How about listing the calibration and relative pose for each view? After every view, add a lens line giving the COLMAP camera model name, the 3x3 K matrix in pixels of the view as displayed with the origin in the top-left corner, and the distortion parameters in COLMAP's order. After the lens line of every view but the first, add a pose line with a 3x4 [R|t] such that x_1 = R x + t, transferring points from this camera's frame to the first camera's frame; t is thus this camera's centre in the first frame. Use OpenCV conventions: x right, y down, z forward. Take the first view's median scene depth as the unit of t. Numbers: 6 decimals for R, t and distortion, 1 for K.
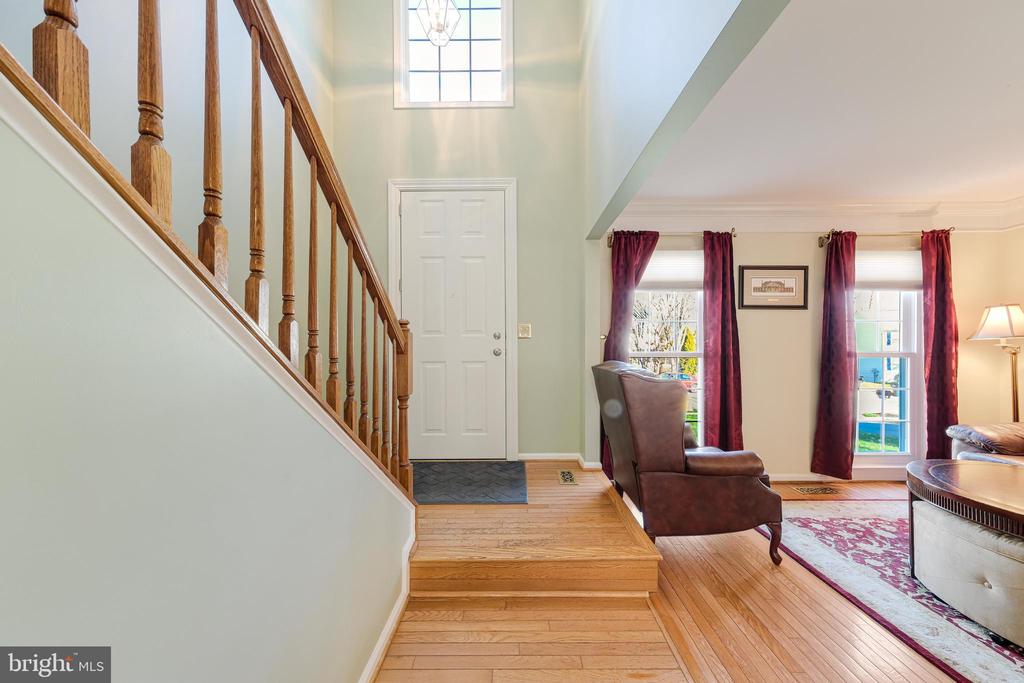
lens RADIAL K [[352.1, 0, 507.9], [0, 352.1, 348.6], [0, 0, 1]] dist [-0.005129, 0.001184]
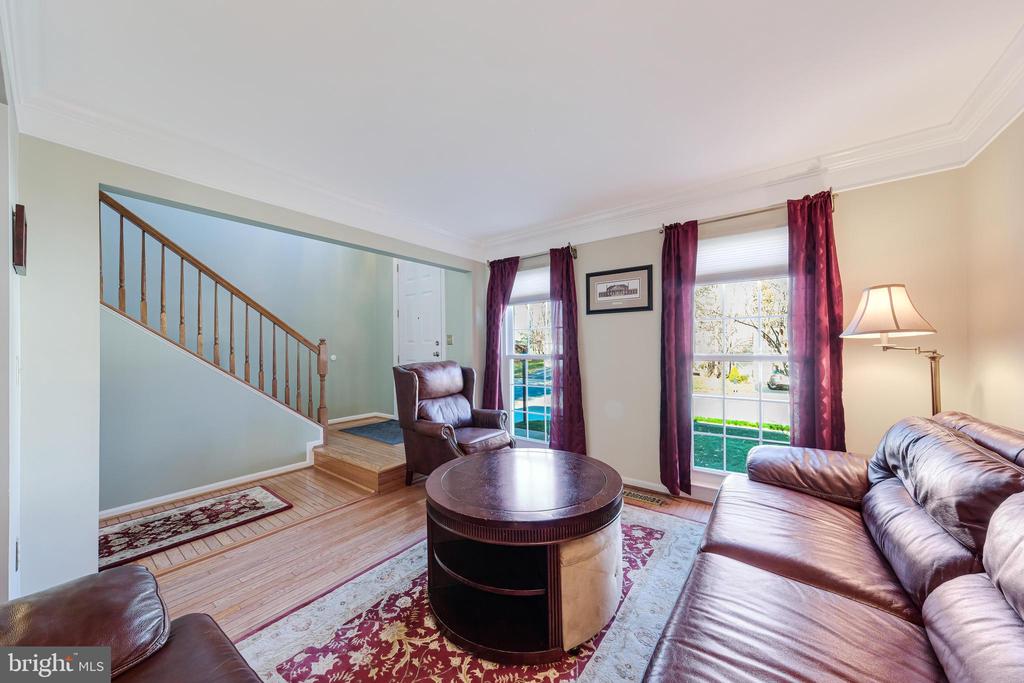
lens RADIAL K [[352.1, 0, 509.2], [0, 352.1, 343.4], [0, 0, 1]] dist [-0.005129, 0.001184]
pose [[0.796658, -0.015664, -0.604227, 1.138494], [0.005739, 0.999815, -0.018354, -0.004789], [0.604403, 0.011154, 0.796601, -0.002999]]
